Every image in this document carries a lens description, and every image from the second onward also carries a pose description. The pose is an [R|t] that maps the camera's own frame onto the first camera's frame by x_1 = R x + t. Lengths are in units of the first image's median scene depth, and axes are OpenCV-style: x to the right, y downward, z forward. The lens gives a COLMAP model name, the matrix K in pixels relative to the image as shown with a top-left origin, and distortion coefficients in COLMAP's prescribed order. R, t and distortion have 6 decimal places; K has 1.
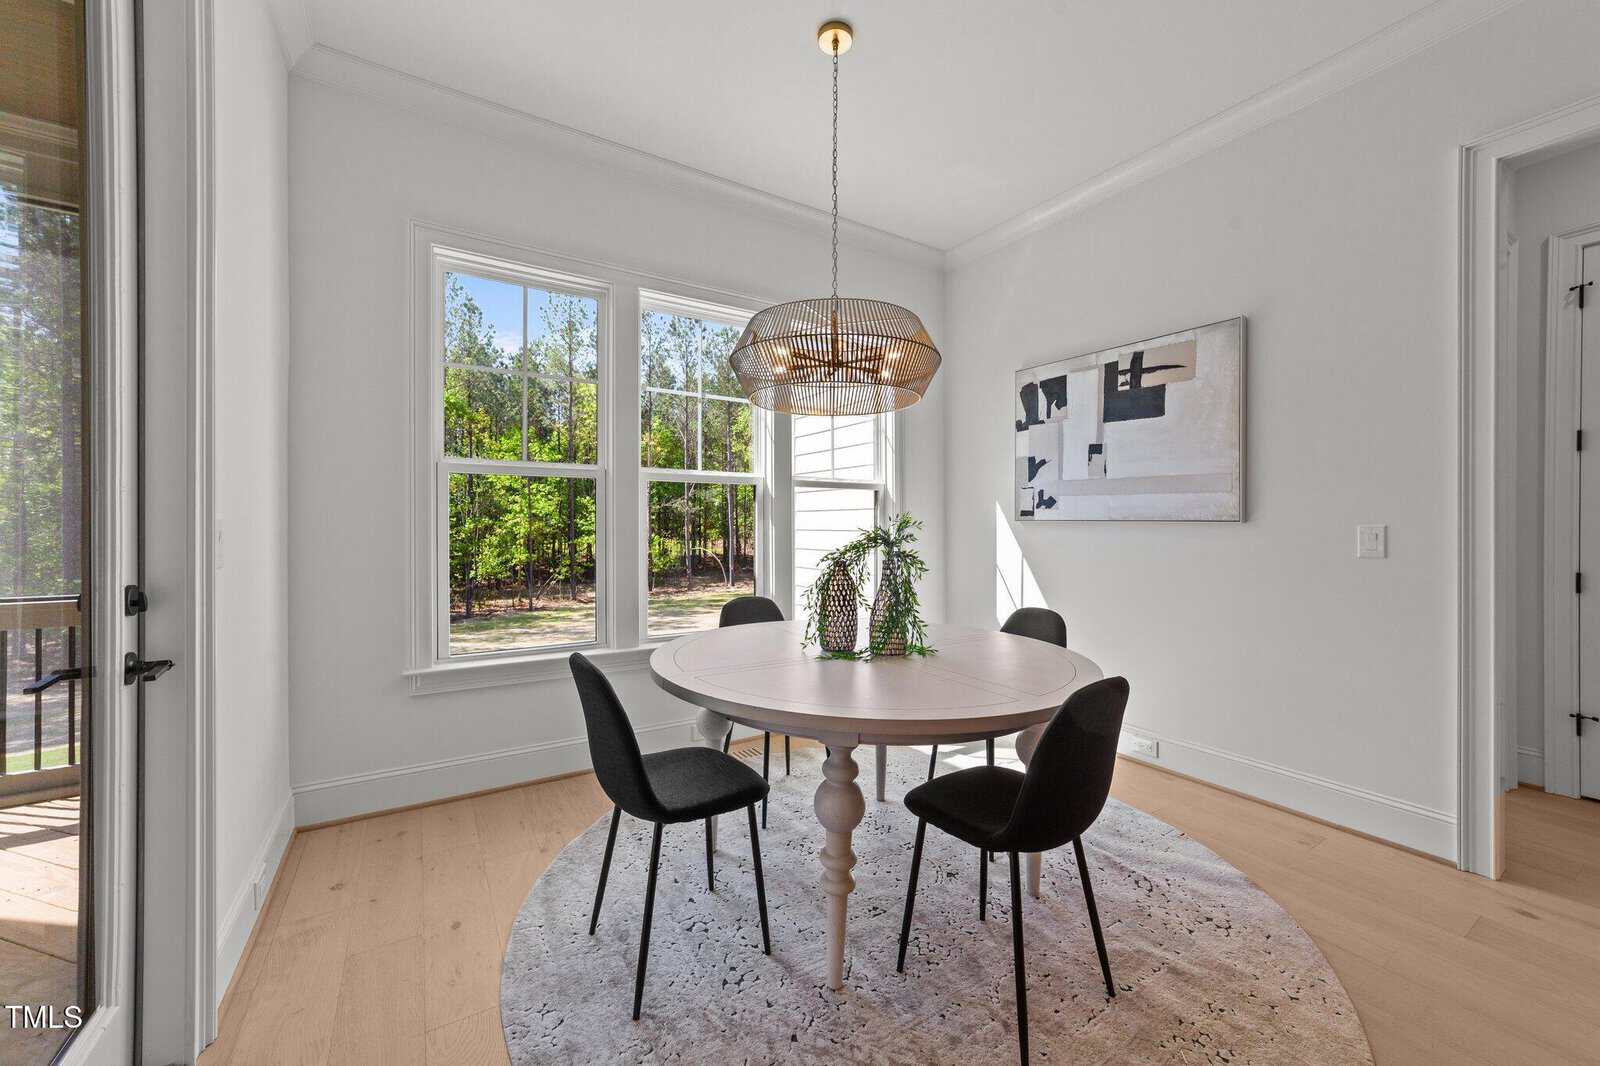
lens RADIAL K [[607.7, 0, 804.3], [0, 607.7, 523.6], [0, 0, 1]] dist [-0.000551, 0.000633]
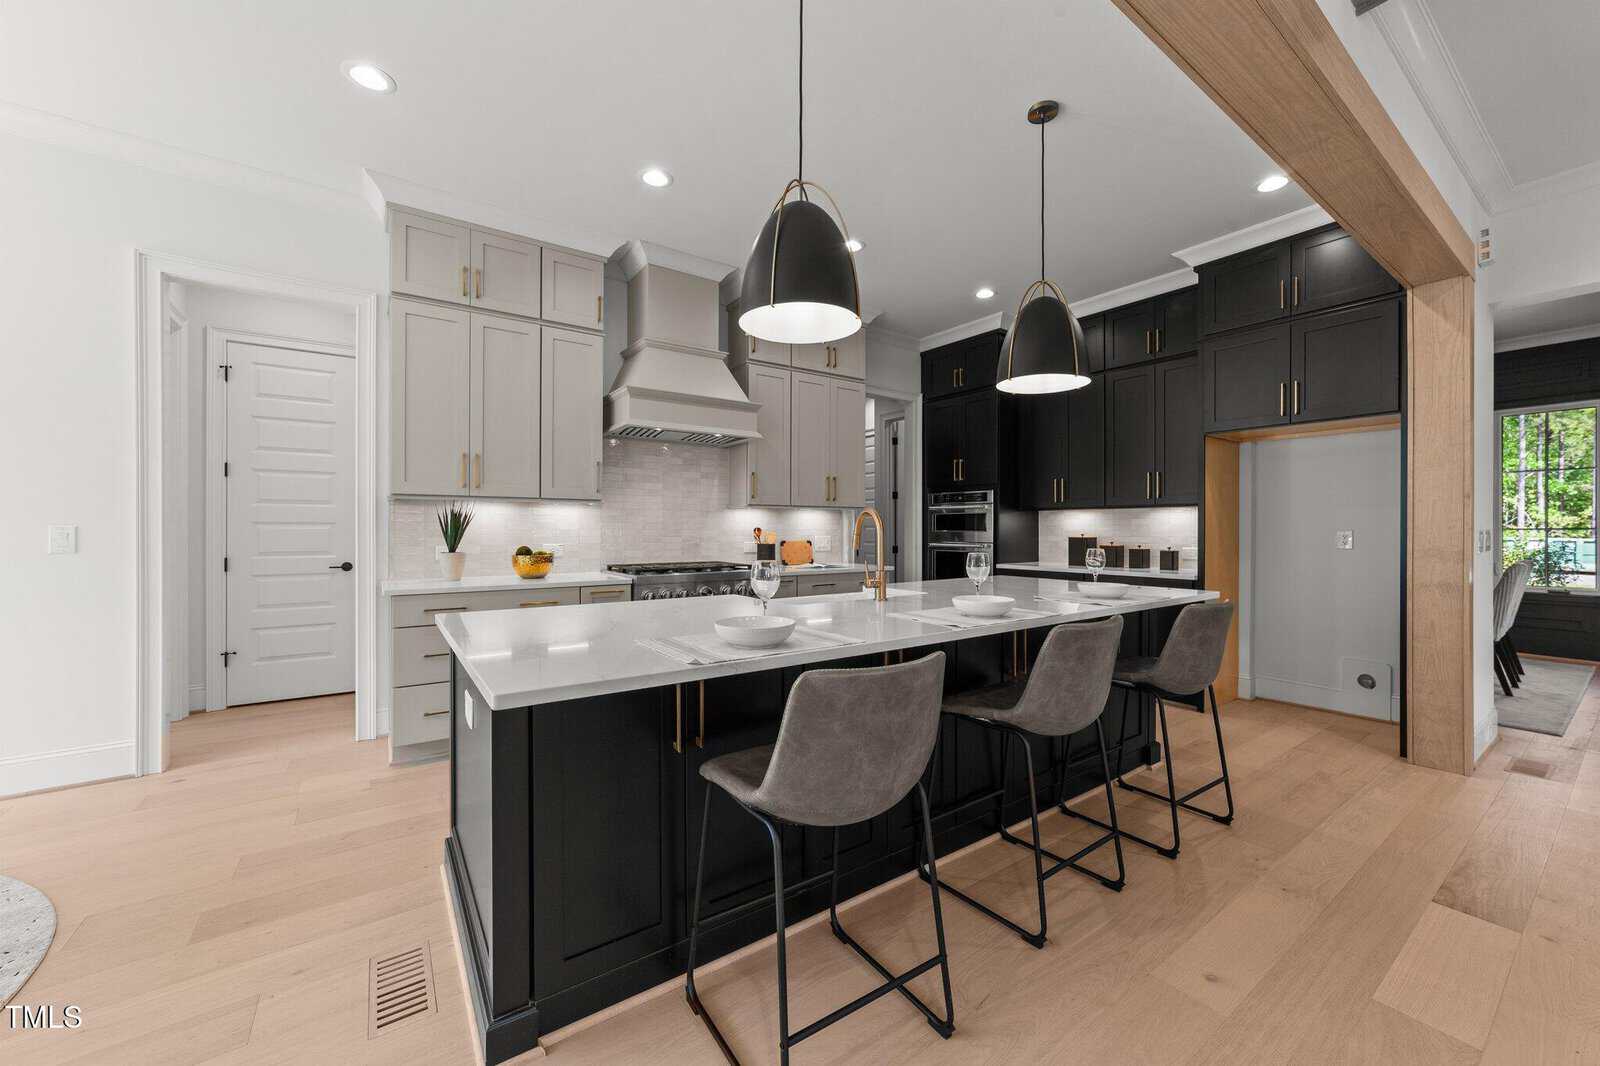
lens RADIAL K [[607.7, 0, 798.6], [0, 607.7, 531.6], [0, 0, 1]] dist [-0.000551, 0.000633]
pose [[-0.046029, -0.006862, 0.998917, -0.254287], [-0.004277, 0.999969, 0.006672, -0.000295], [-0.998931, -0.003965, -0.046057, -0.303555]]
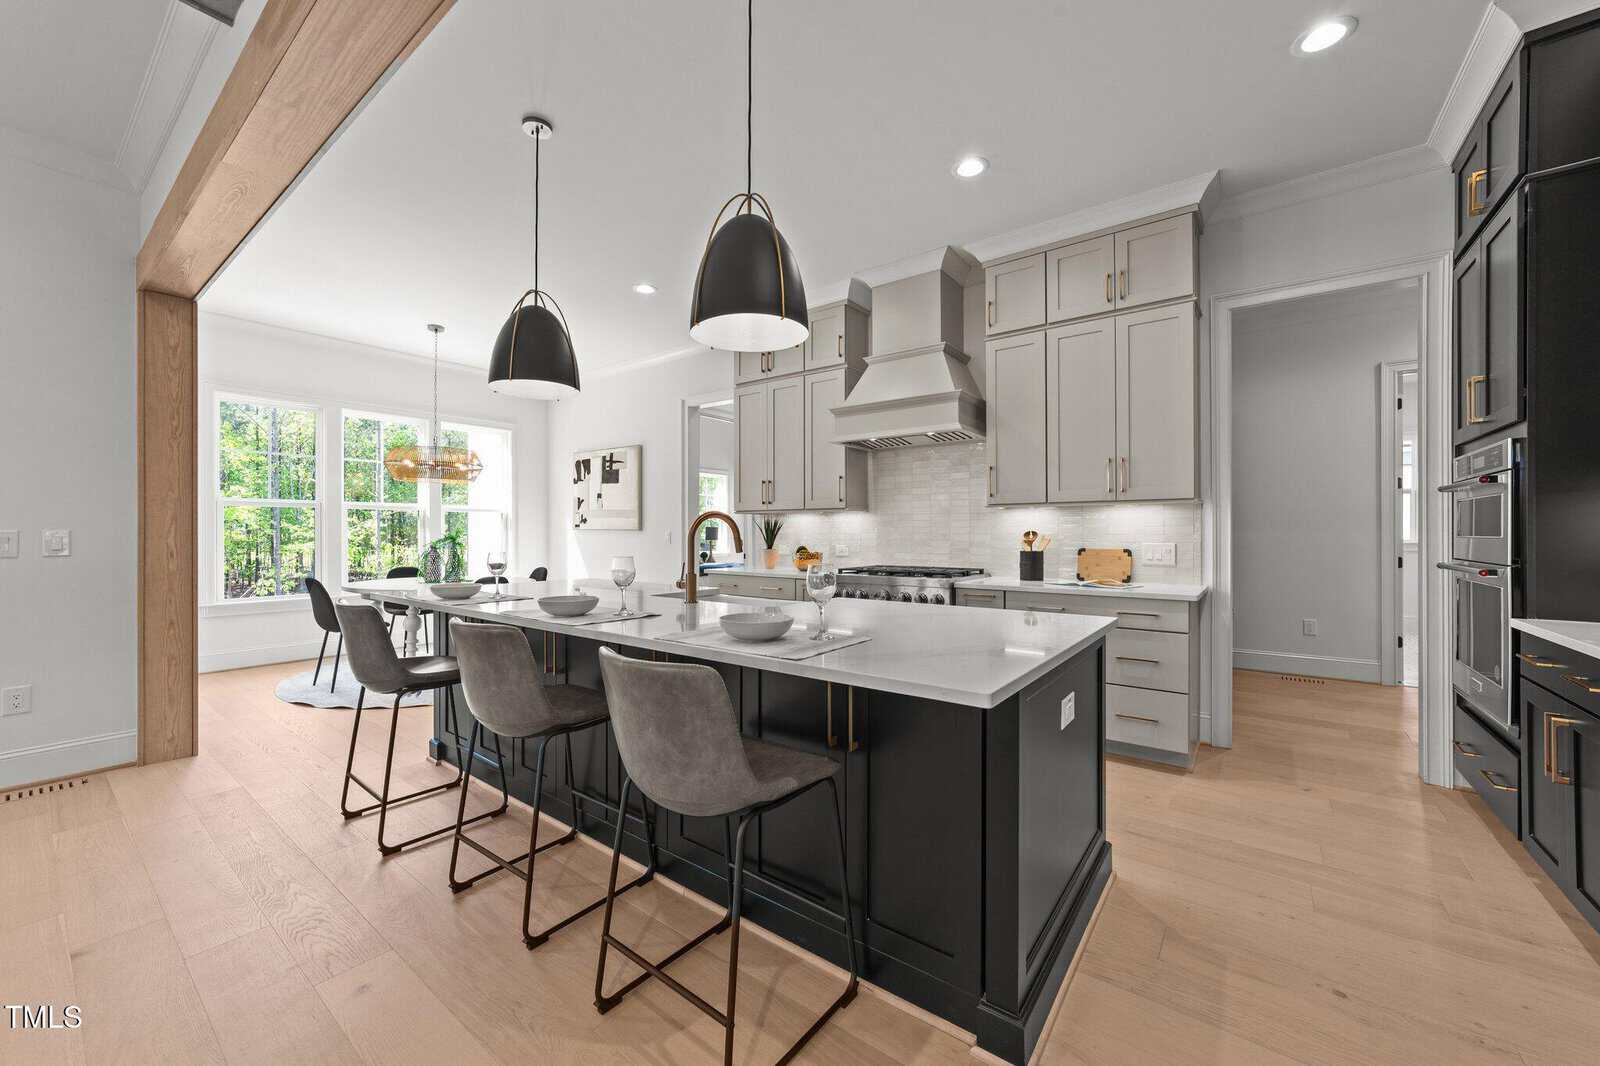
lens RADIAL K [[607.7, 0, 793.1], [0, 607.7, 533.6], [0, 0, 1]] dist [-0.000551, 0.000633]
pose [[0.941810, -0.003498, 0.336128, 0.432321], [0.001390, 0.999978, 0.006510, -0.004290], [-0.336143, -0.005664, 0.941794, -1.309309]]
